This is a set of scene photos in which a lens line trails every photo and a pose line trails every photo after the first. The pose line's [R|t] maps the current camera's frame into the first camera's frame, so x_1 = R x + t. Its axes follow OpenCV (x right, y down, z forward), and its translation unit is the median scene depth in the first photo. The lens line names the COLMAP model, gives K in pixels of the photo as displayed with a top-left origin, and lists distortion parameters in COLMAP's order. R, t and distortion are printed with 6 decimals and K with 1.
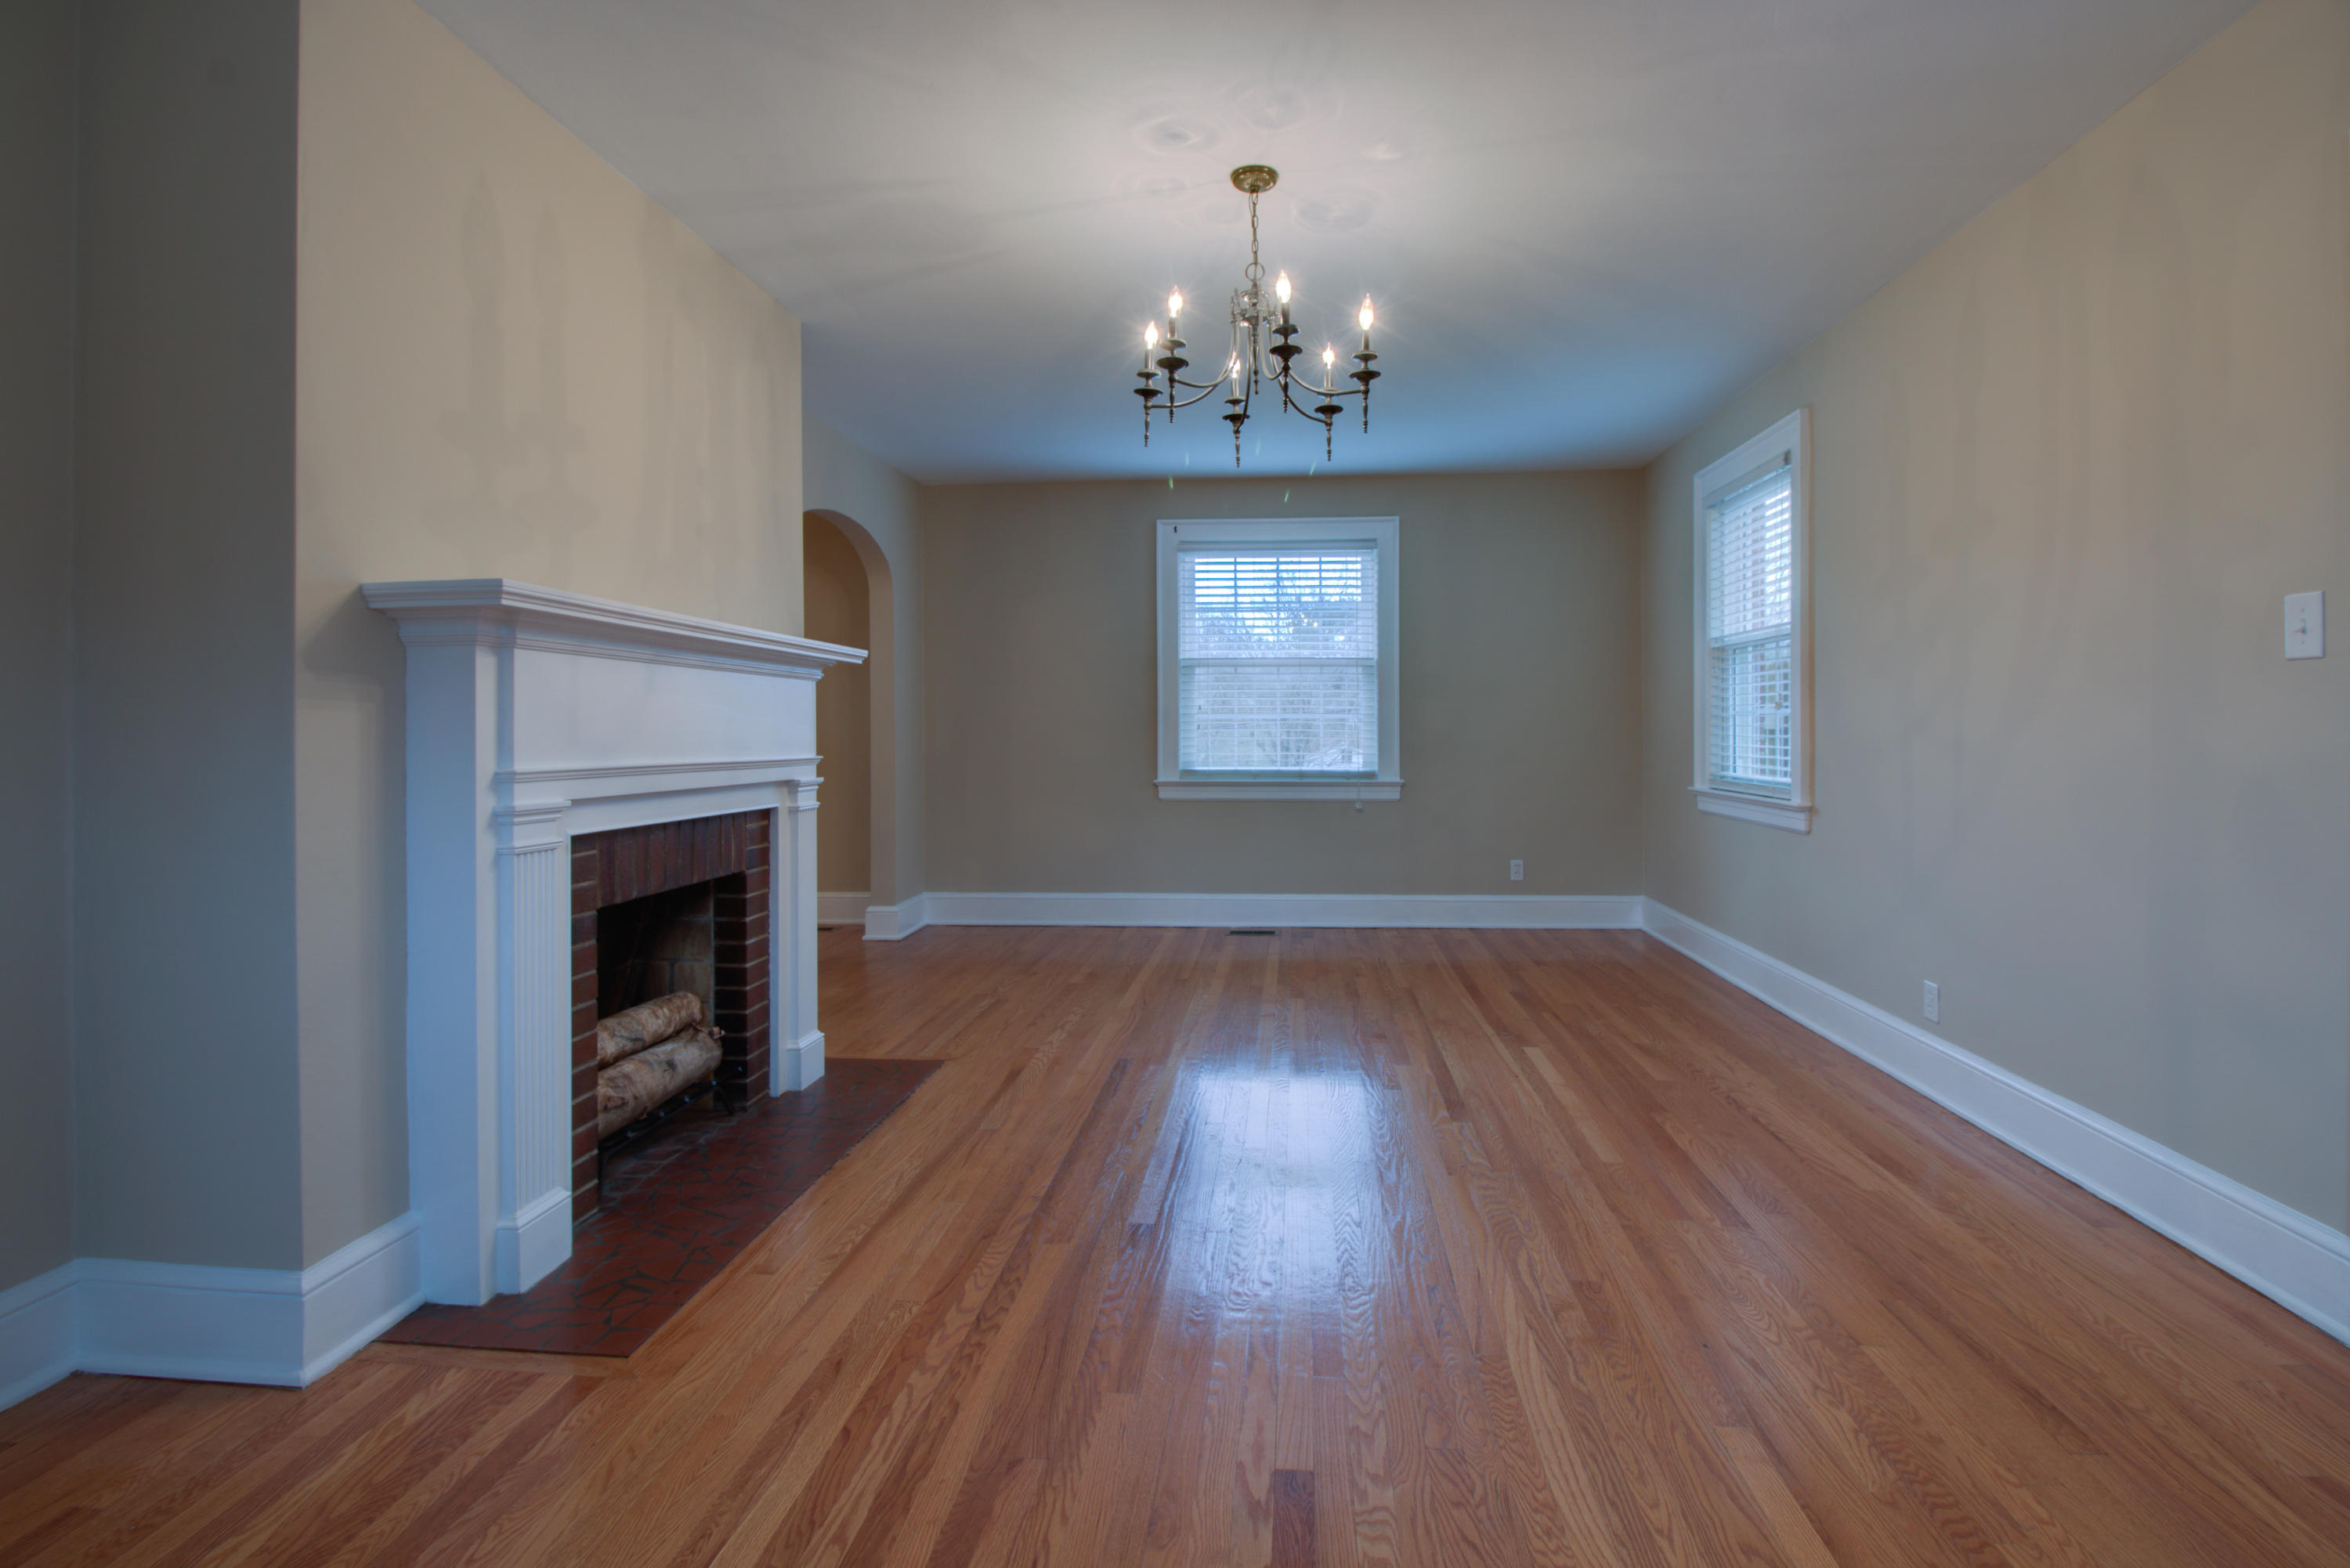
lens RADIAL K [[1161.1, 0, 1182.9], [0, 1161.1, 727.9], [0, 0, 1]] dist [-0.000755, -0.000265]
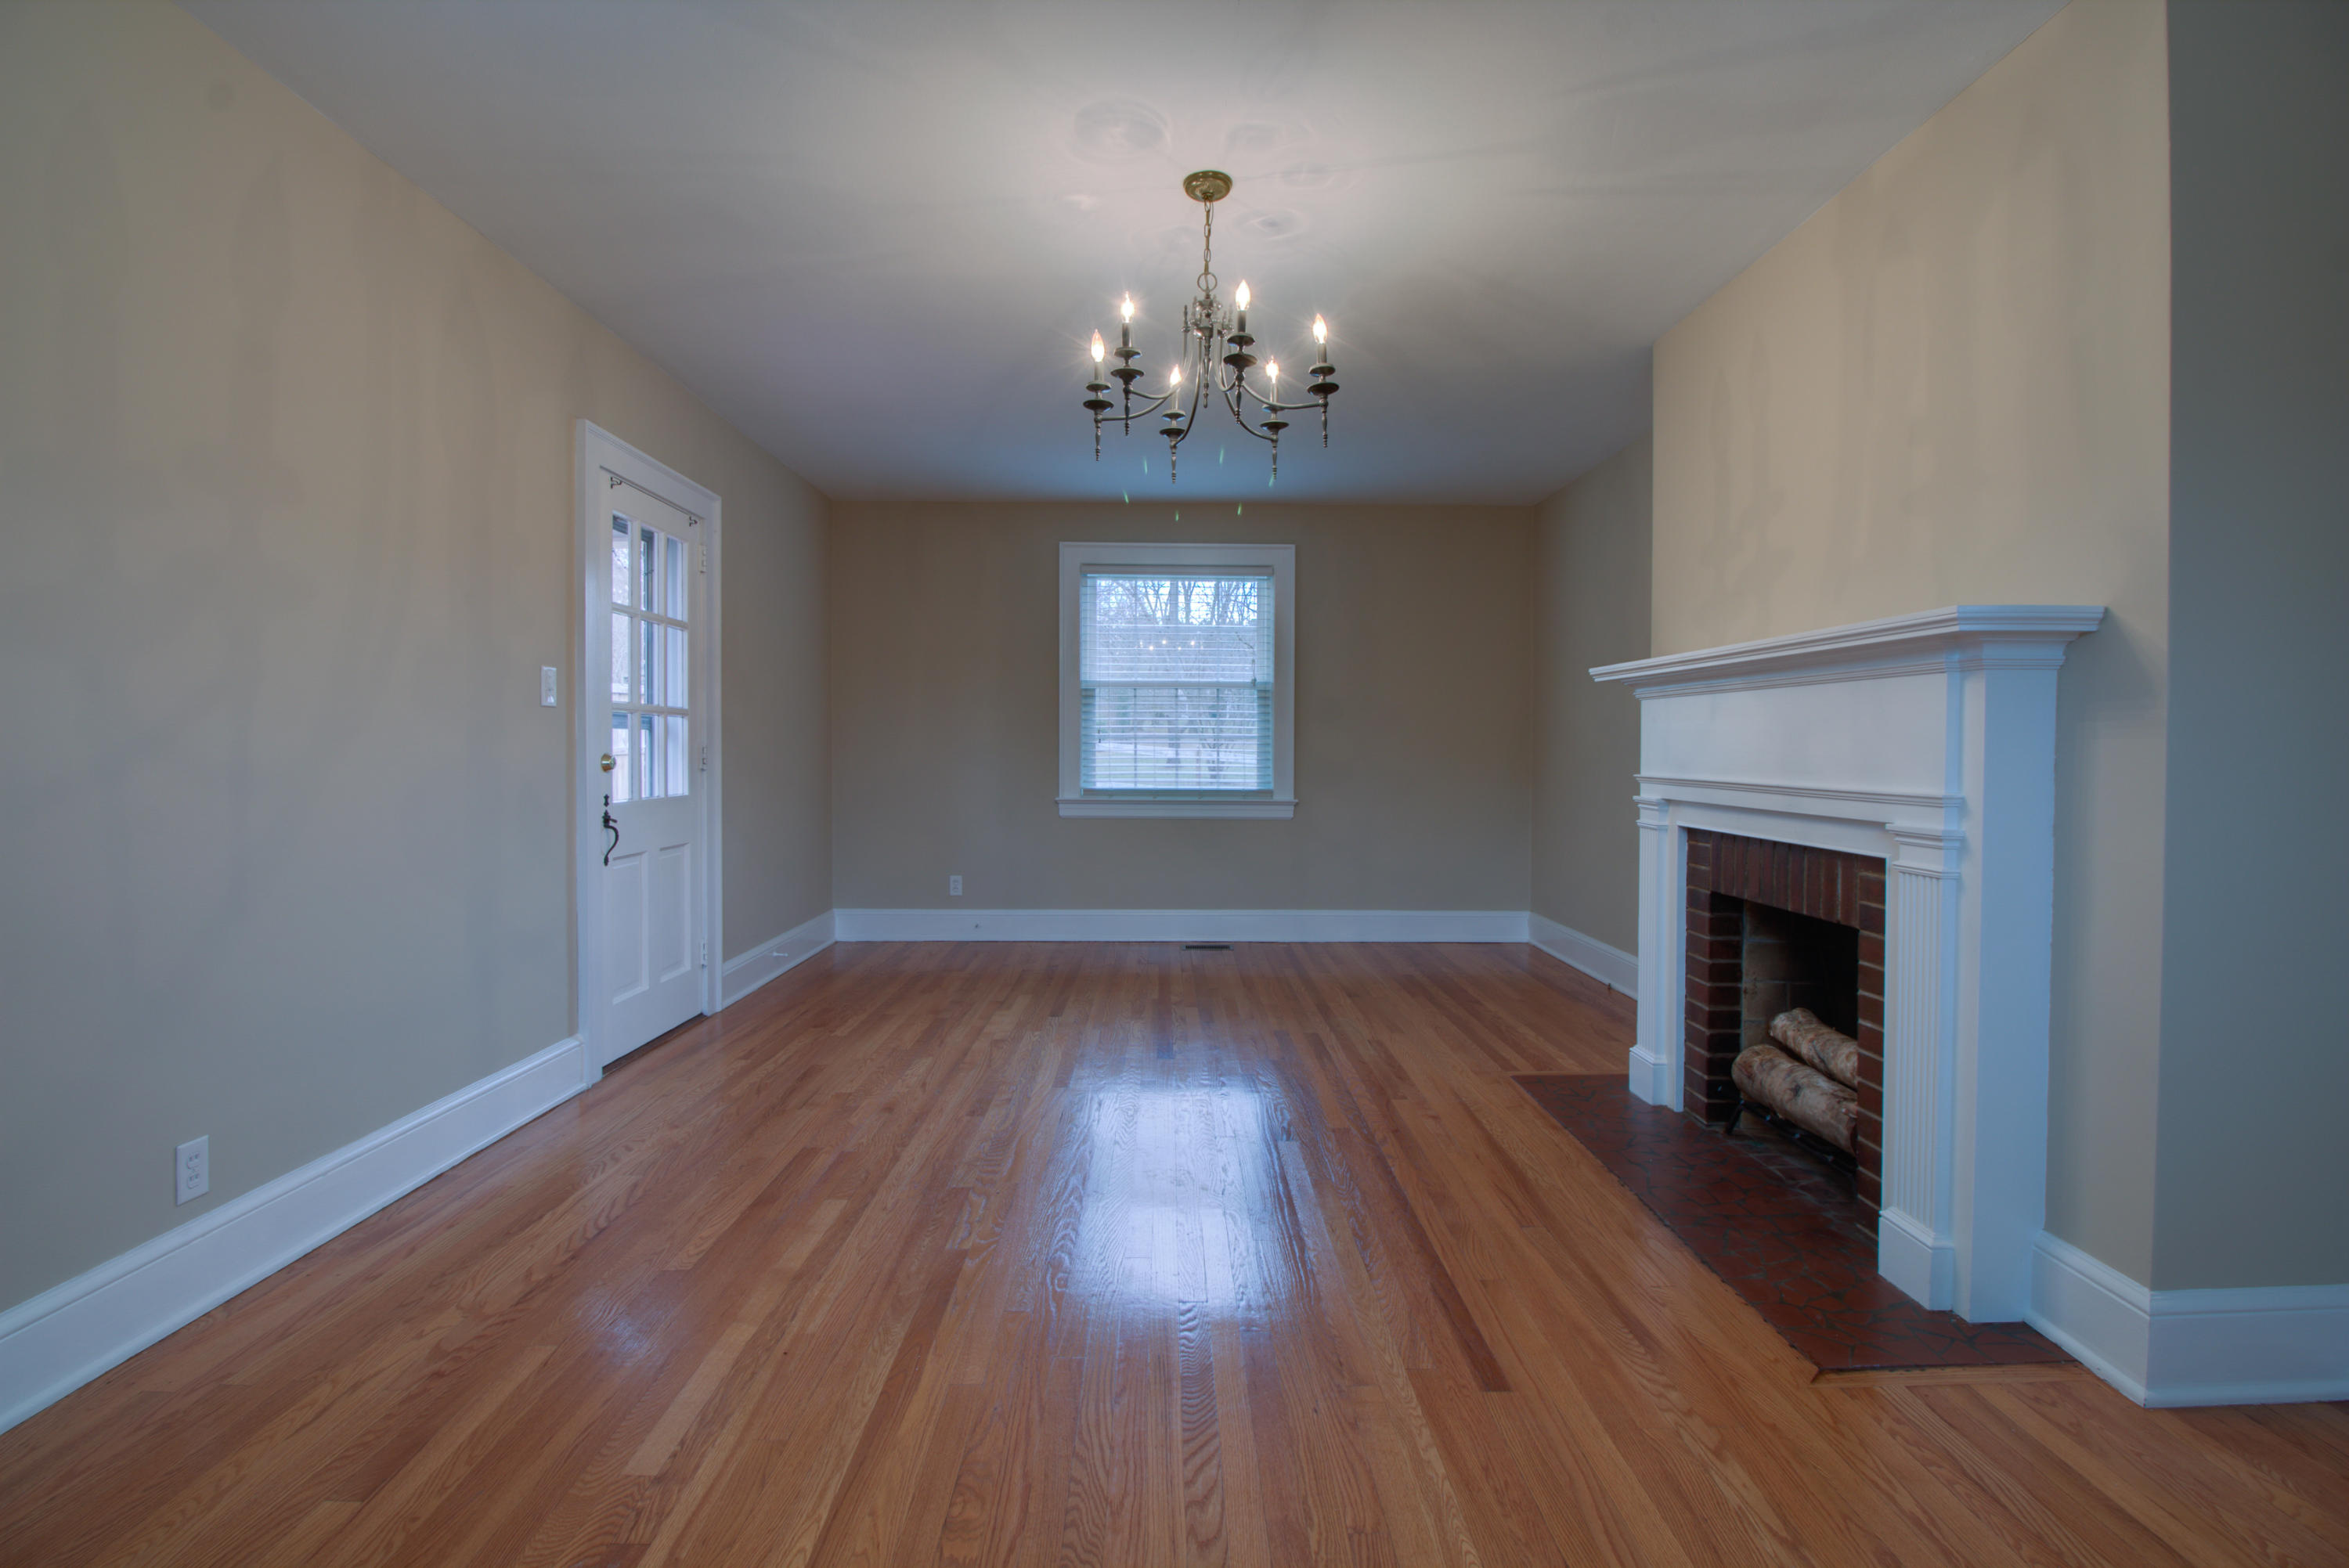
lens RADIAL K [[1093.8, 0, 1150.3], [0, 1093.8, 763.9], [0, 0, 1]] dist [-0.000260, -0.012769]
pose [[-0.996122, 0.001048, -0.087974, 0.199694], [-0.000029, 0.999925, 0.012235, 0.001836], [0.087980, 0.012190, -0.996048, 1.997012]]
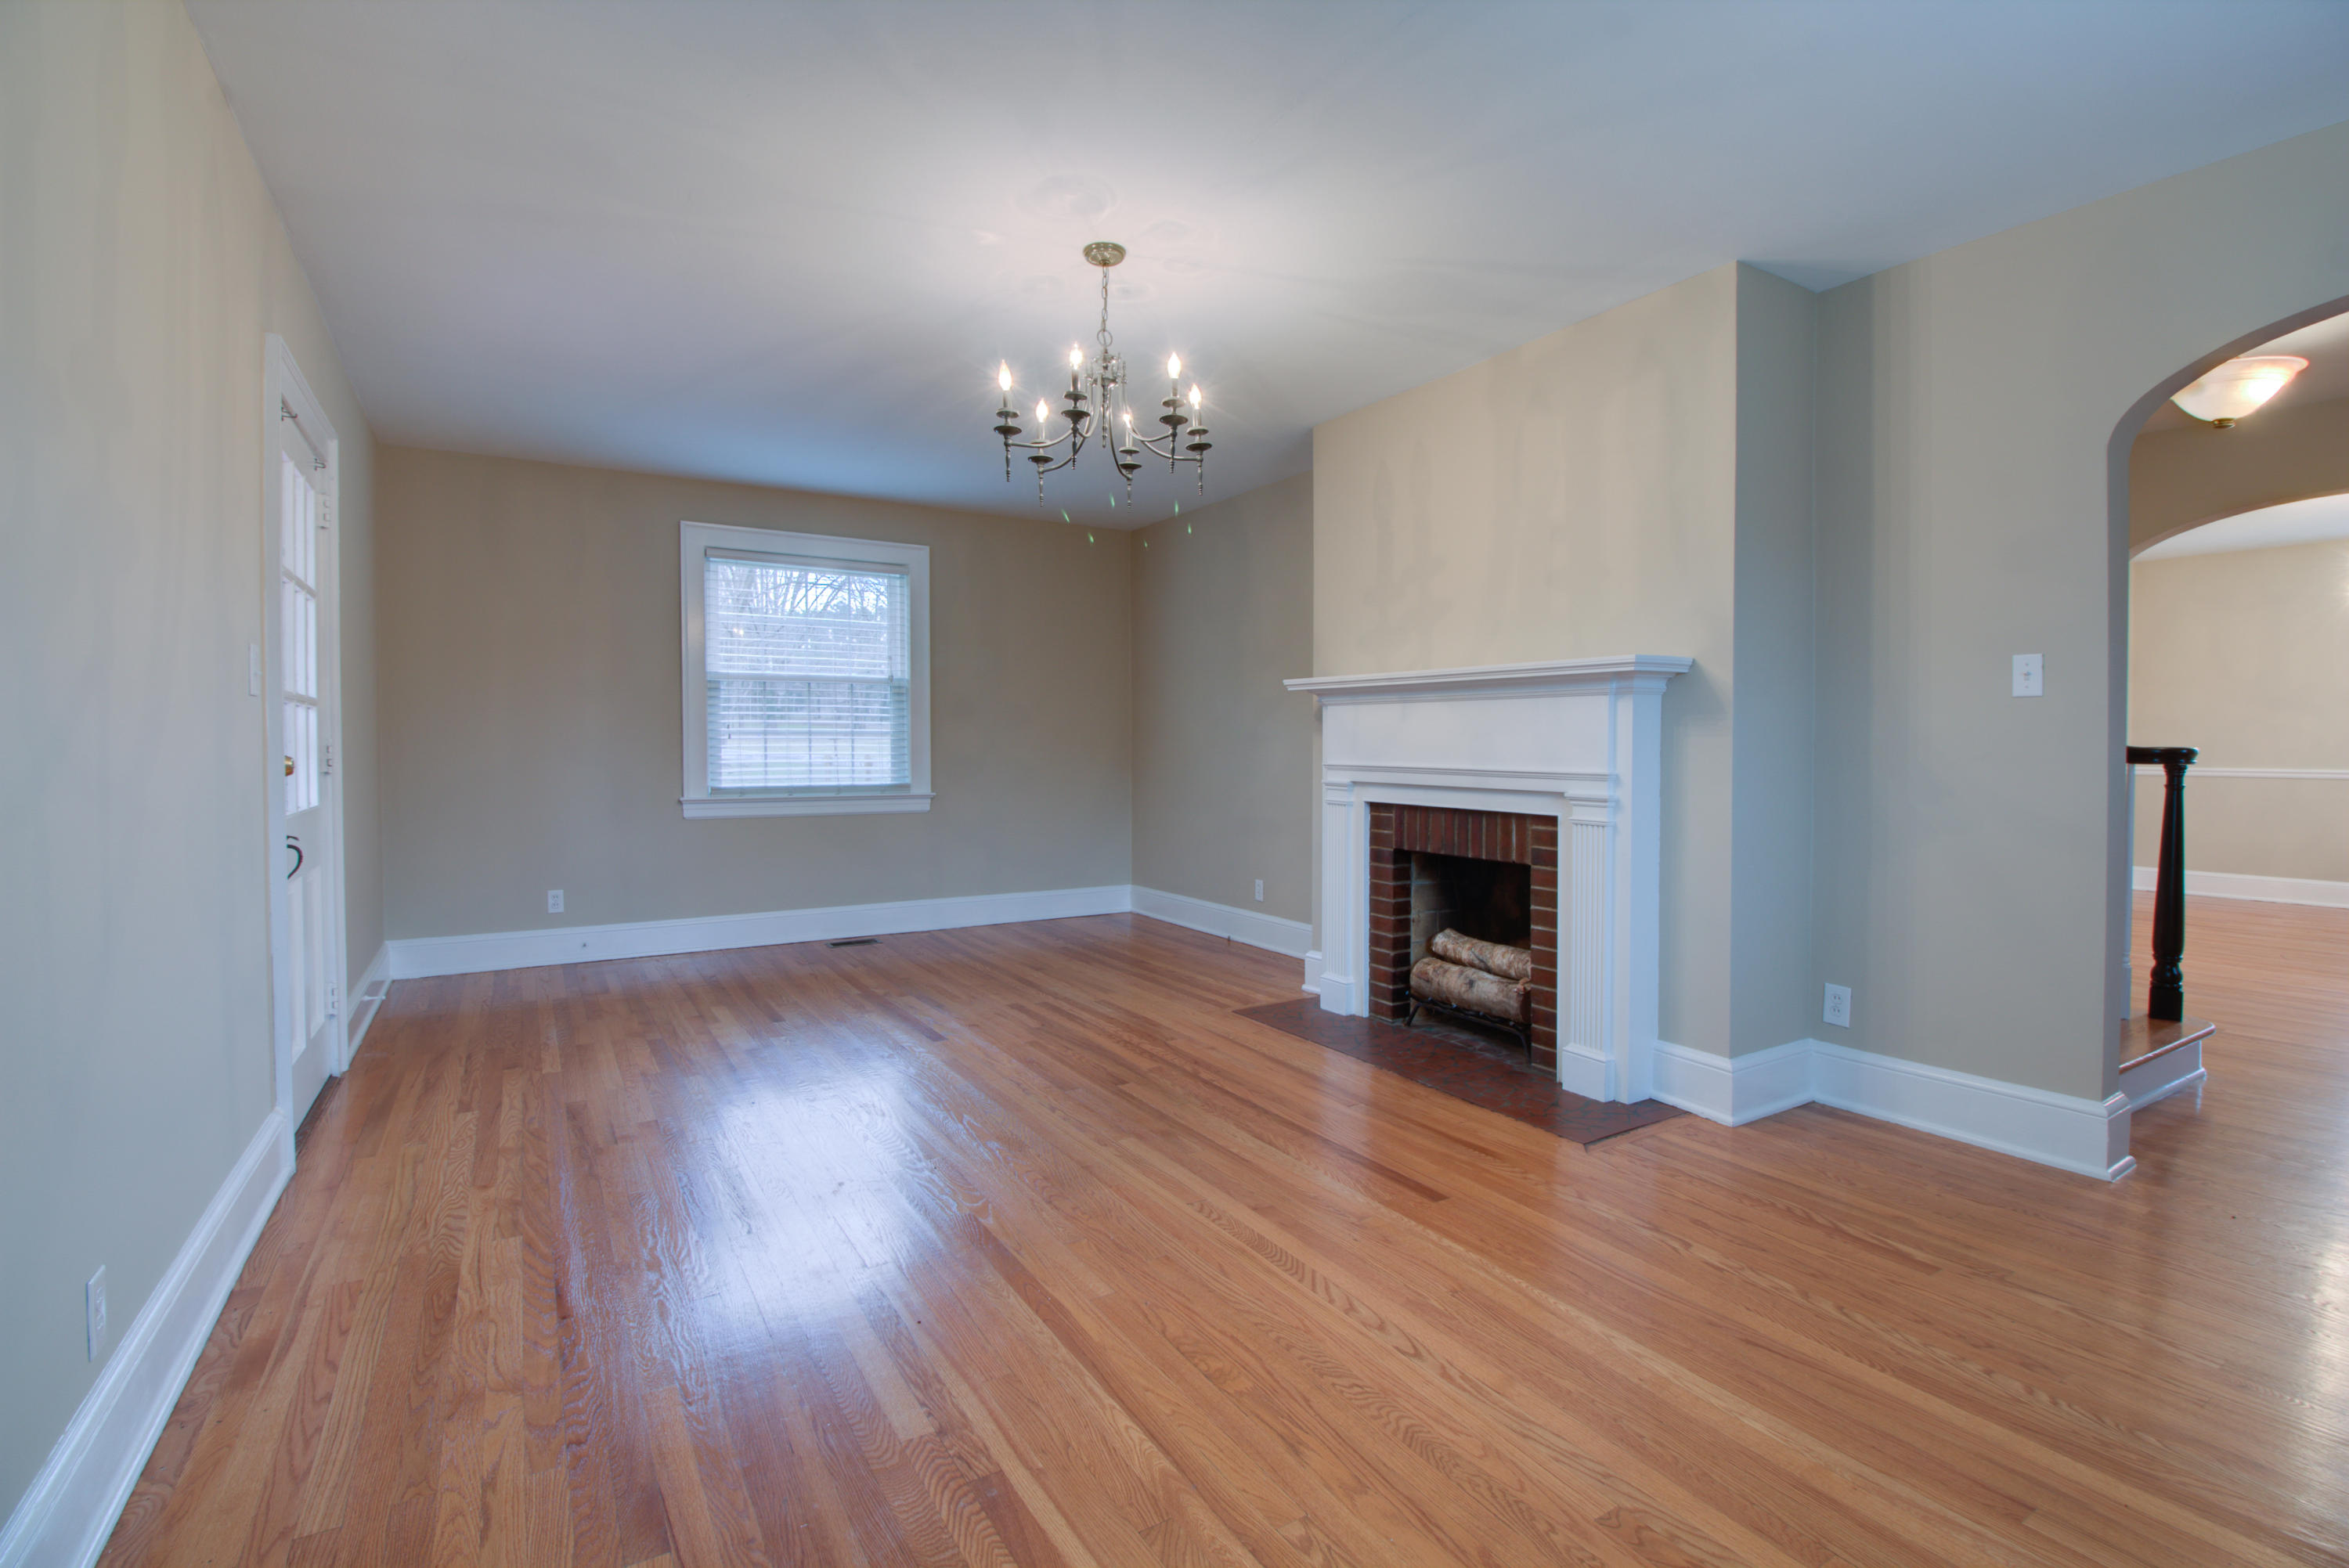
lens RADIAL K [[1092.7, 0, 1184.2], [0, 1092.7, 765.3], [0, 0, 1]] dist [0.000158, -0.012583]
pose [[-0.805841, 0.015774, -0.591922, 0.656475], [0.004194, 0.999772, 0.020933, -0.002615], [0.592118, 0.014386, -0.805723, 1.978916]]
